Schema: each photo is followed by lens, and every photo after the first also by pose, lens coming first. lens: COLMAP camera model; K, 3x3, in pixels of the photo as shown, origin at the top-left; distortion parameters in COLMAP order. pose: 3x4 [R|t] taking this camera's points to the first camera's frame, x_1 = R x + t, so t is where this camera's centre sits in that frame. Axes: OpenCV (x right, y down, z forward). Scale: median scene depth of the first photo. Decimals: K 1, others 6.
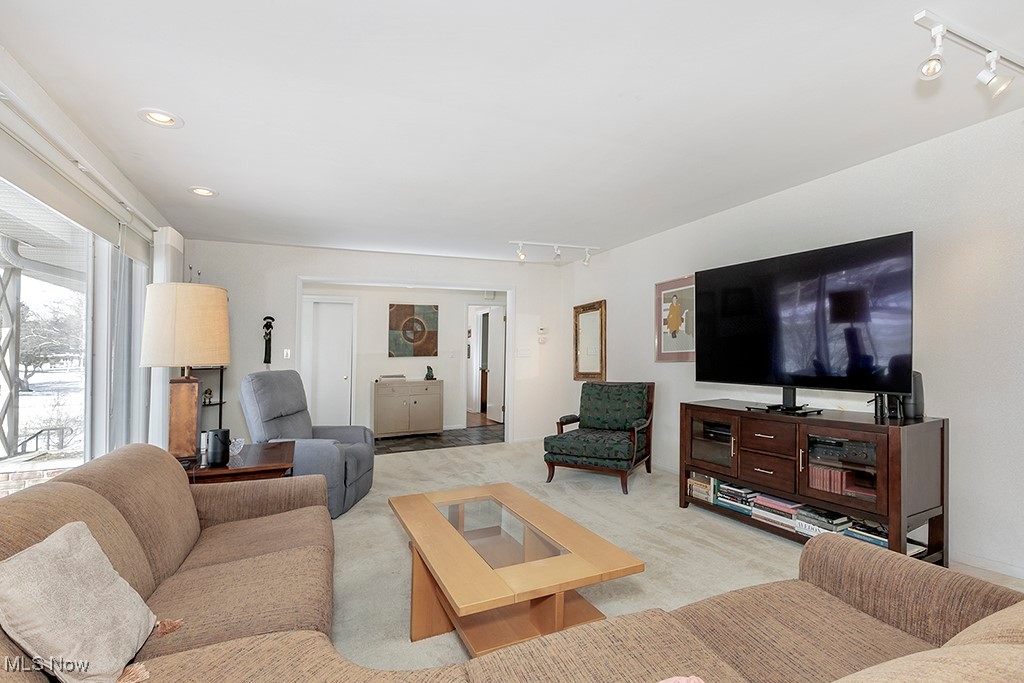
lens RADIAL K [[488.3, 0, 516.4], [0, 488.3, 347.7], [0, 0, 1]] dist [0.000673, -0.000075]
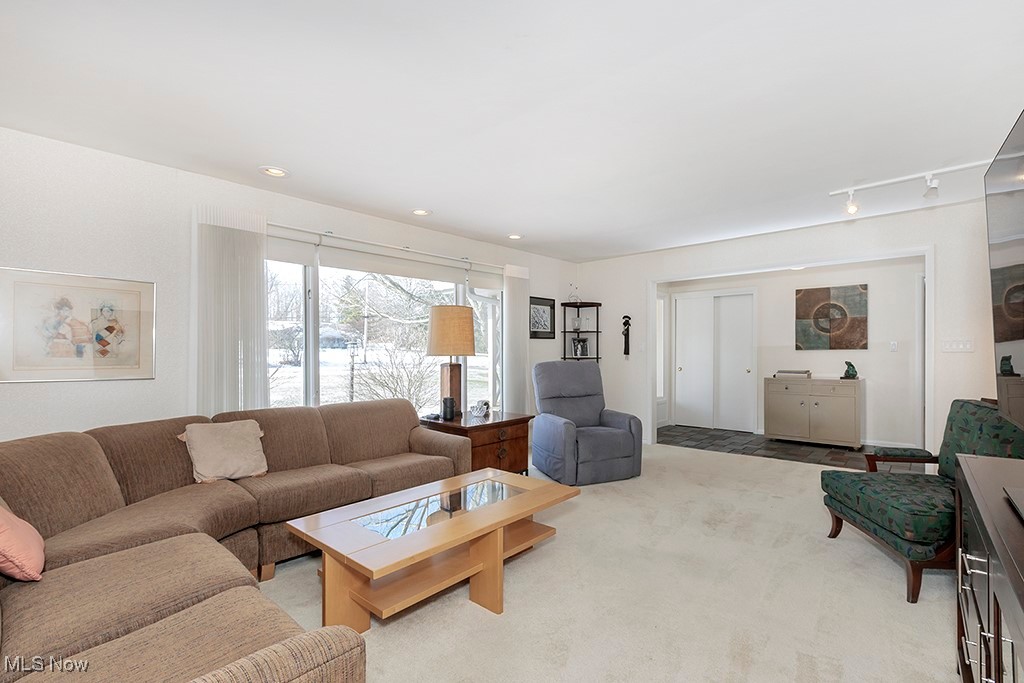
lens RADIAL K [[452.1, 0, 514.6], [0, 452.1, 341.7], [0, 0, 1]] dist [-0.001920, -0.000159]
pose [[0.417777, -0.005230, -0.908535, 0.265817], [0.013061, 0.999915, 0.000250, -0.002642], [0.908456, -0.011970, 0.417810, 0.195870]]
